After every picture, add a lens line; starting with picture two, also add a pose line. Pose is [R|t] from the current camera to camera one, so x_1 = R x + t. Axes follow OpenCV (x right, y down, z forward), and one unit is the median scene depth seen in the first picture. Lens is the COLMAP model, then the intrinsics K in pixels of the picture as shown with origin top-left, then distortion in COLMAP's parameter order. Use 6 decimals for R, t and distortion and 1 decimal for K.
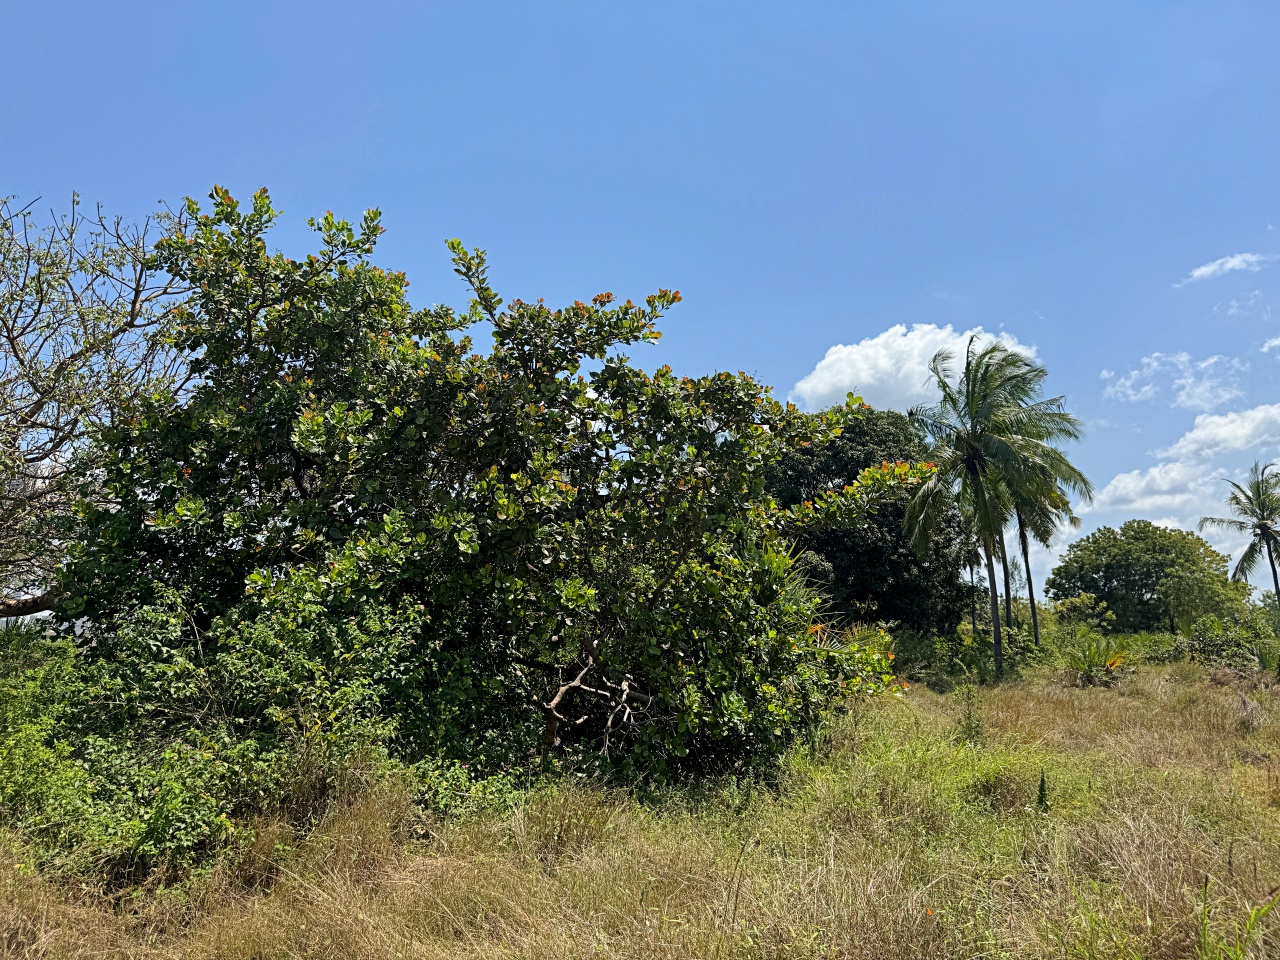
lens RADIAL K [[909.9, 0, 614.9], [0, 909.9, 454.3], [0, 0, 1]] dist [0.064178, -0.108770]
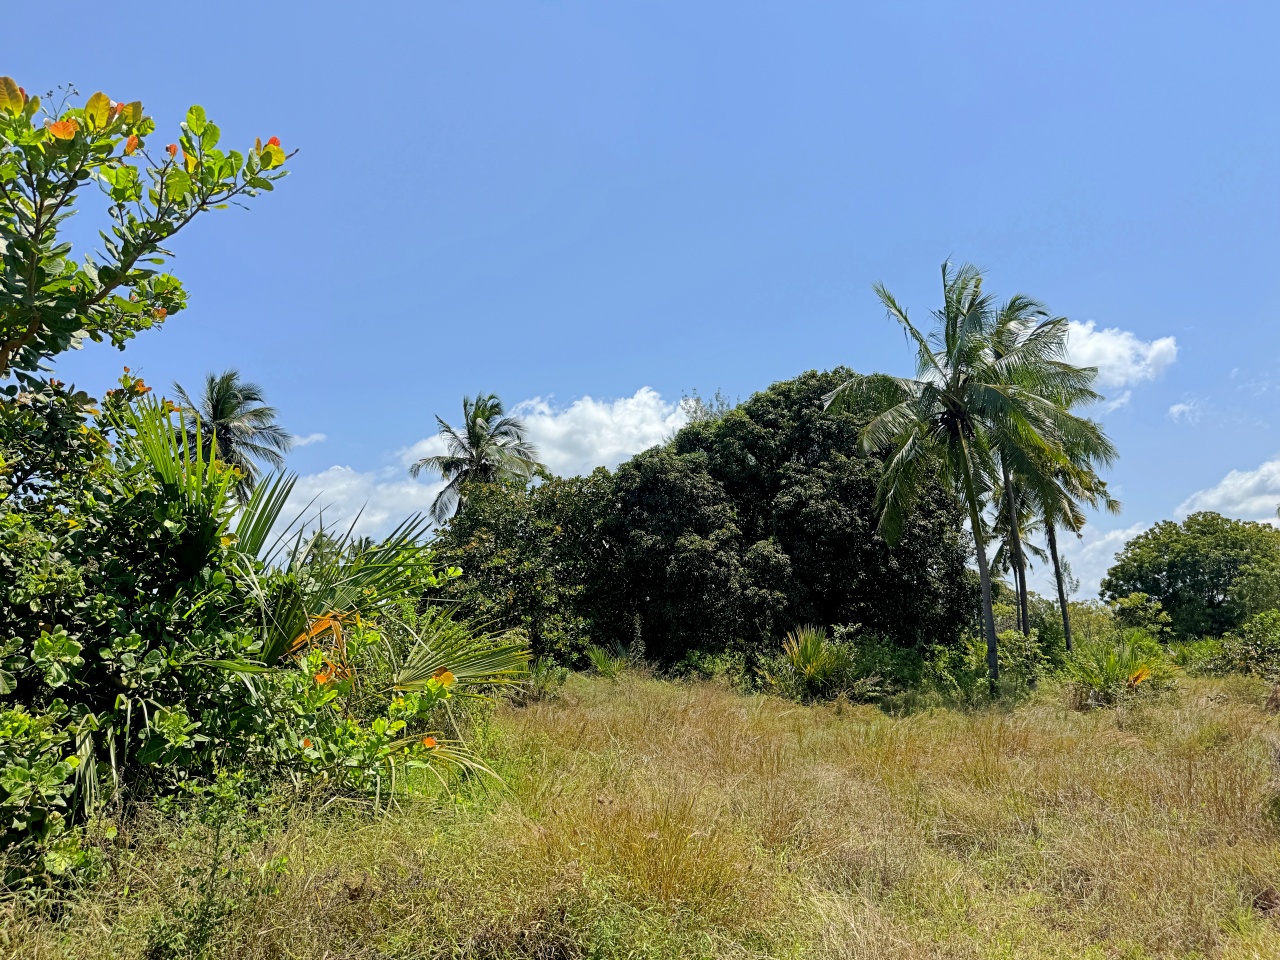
lens RADIAL K [[885.8, 0, 596.6], [0, 885.8, 444.4], [0, 0, 1]] dist [0.056698, -0.096974]
pose [[0.995212, -0.026817, -0.093991, 0.229205], [0.023960, 0.999220, -0.031391, 0.066034], [0.094759, 0.028989, 0.995078, 0.300917]]
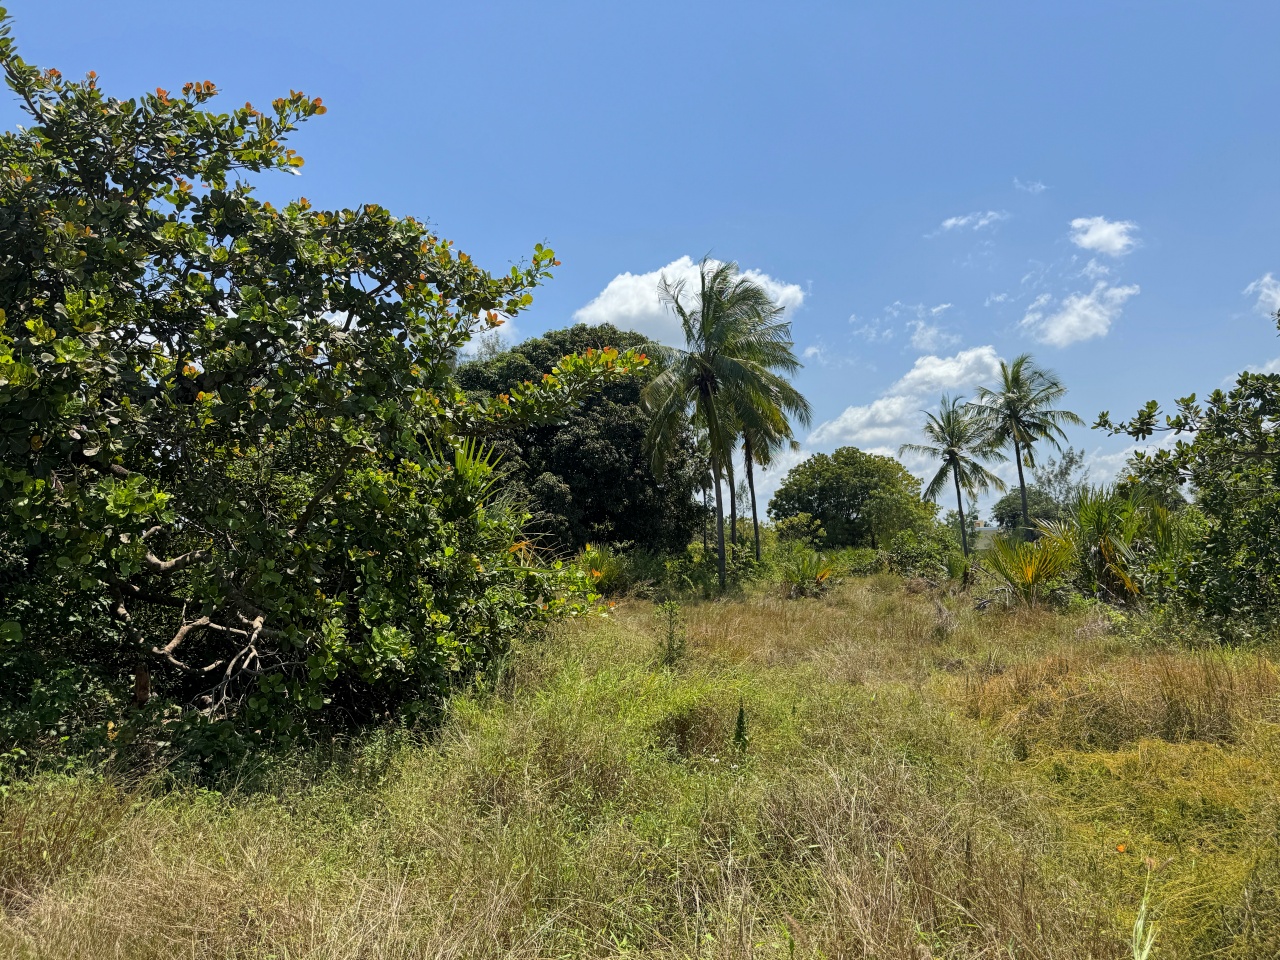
lens RADIAL K [[909.9, 0, 614.9], [0, 909.9, 454.3], [0, 0, 1]] dist [0.064178, -0.108770]
pose [[0.964678, 0.004910, 0.263386, 0.042310], [-0.025584, 0.996846, 0.075121, 0.019206], [-0.262187, -0.079206, 0.961761, 0.077860]]
